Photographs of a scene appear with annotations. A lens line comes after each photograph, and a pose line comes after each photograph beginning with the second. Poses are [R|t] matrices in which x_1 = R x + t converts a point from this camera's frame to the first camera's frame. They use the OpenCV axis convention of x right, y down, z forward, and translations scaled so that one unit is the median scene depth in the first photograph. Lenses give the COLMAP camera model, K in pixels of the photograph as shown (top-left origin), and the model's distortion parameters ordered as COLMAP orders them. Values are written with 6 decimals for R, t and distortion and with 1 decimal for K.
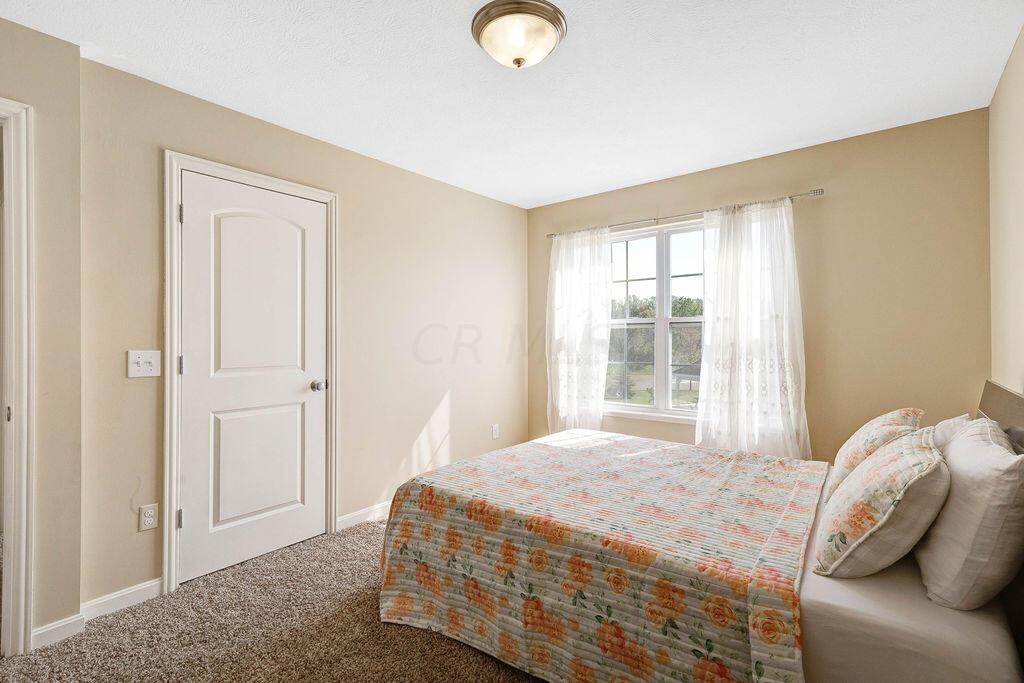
lens RADIAL K [[468.3, 0, 511.9], [0, 468.3, 337.6], [0, 0, 1]] dist [0.005091, 0.000156]
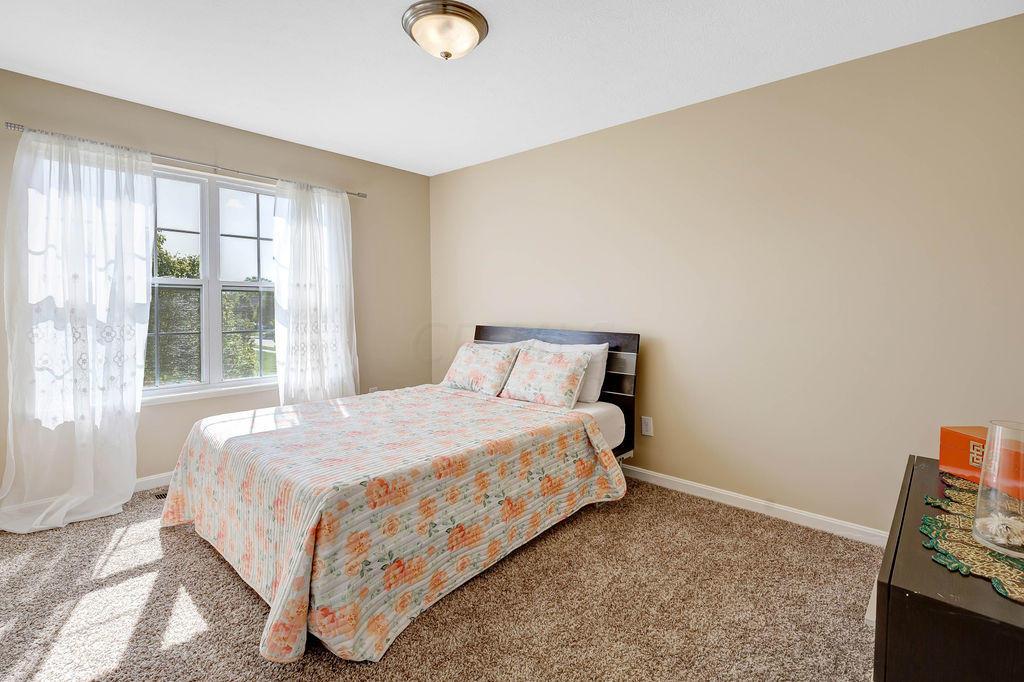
lens RADIAL K [[468.3, 0, 510.9], [0, 468.3, 332.5], [0, 0, 1]] dist [0.005091, 0.000156]
pose [[0.074859, -0.053173, 0.995775, -0.546704], [-0.003579, 0.998557, 0.053591, 0.006964], [-0.997188, -0.007576, 0.074560, 0.390963]]
